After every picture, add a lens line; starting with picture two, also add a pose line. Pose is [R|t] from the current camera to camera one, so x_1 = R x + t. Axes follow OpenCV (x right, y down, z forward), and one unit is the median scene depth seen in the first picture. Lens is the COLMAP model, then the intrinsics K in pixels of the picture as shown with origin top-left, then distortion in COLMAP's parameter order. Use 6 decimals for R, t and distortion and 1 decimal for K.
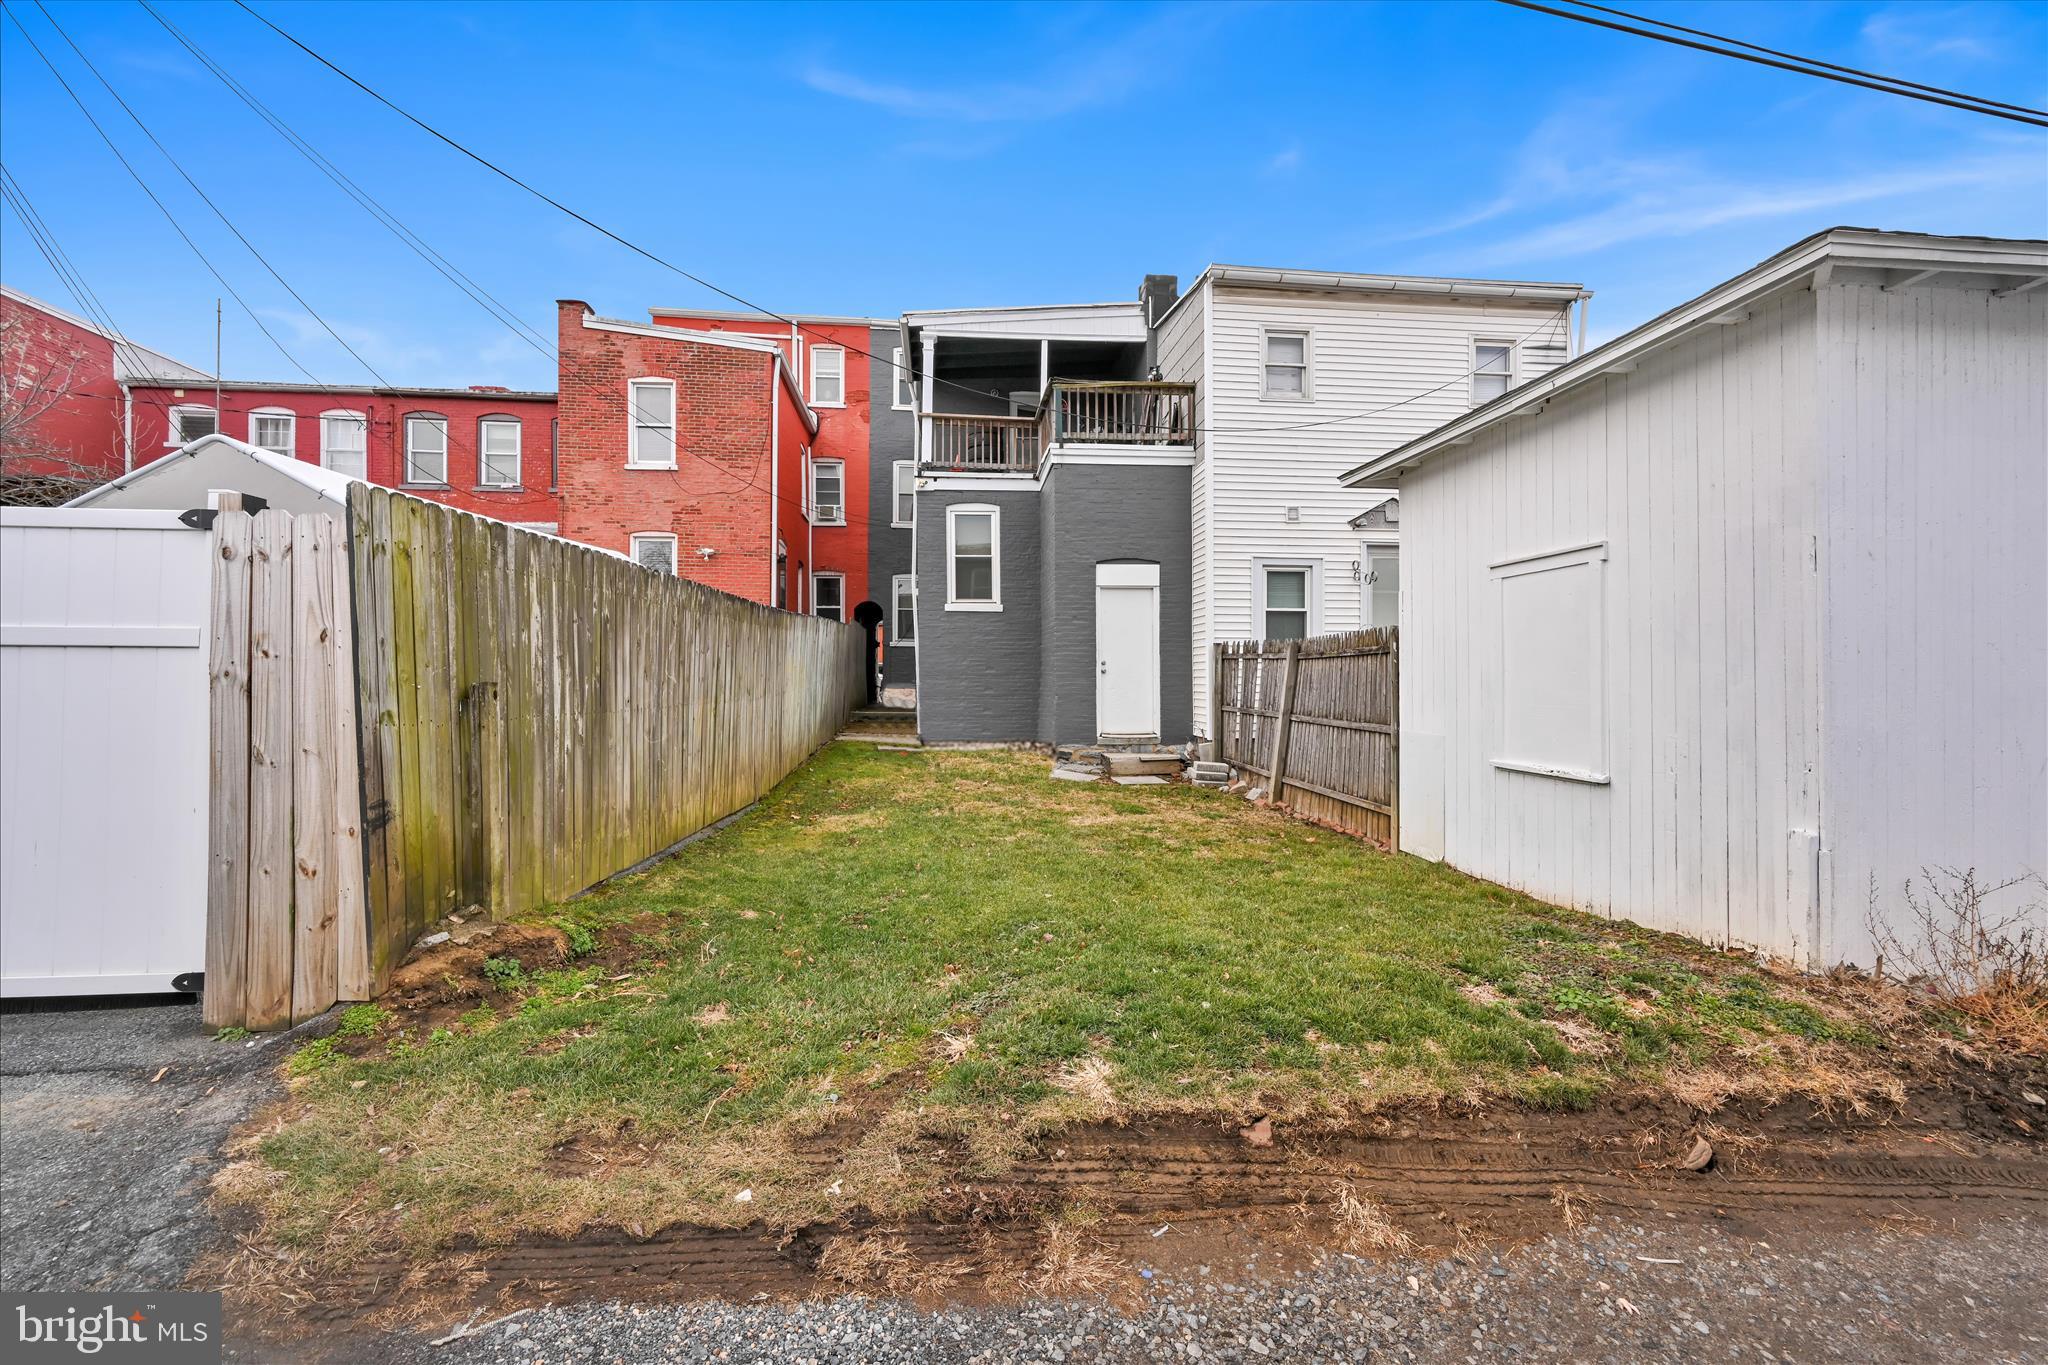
lens RADIAL K [[819.4, 0, 1024.0], [0, 819.4, 682.5], [0, 0, 1]] dist [-0.003670, 0.000643]
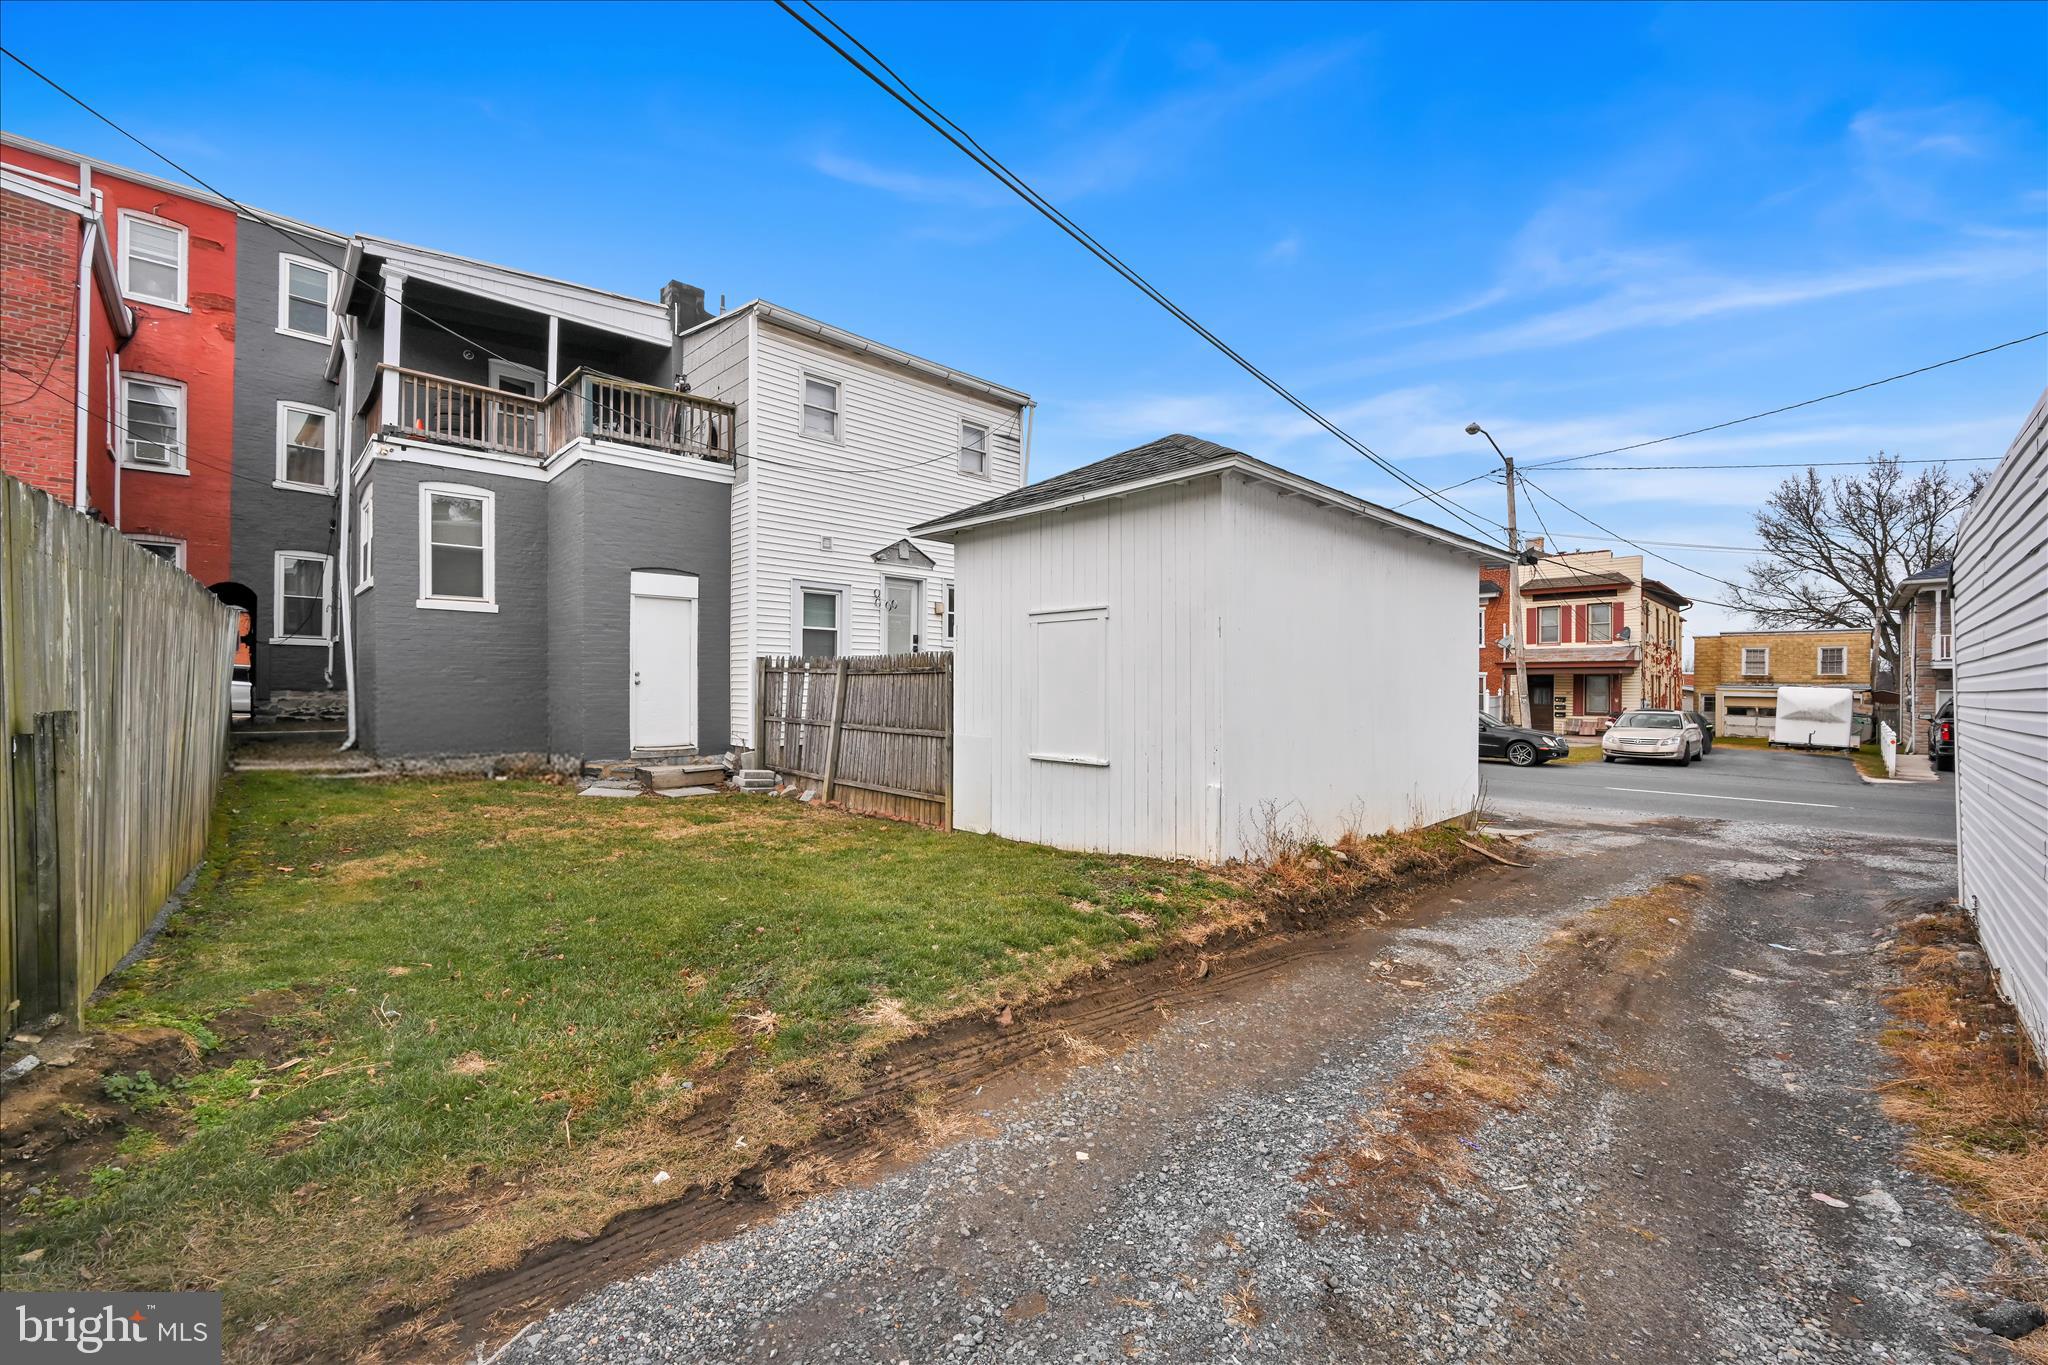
lens RADIAL K [[819.4, 0, 1024.0], [0, 819.4, 682.5], [0, 0, 1]] dist [-0.003670, 0.000643]
pose [[0.783872, 0.006353, 0.620889, -0.169050], [-0.002208, 0.999970, -0.007444, -0.008791], [-0.620918, 0.004464, 0.783863, -0.045217]]
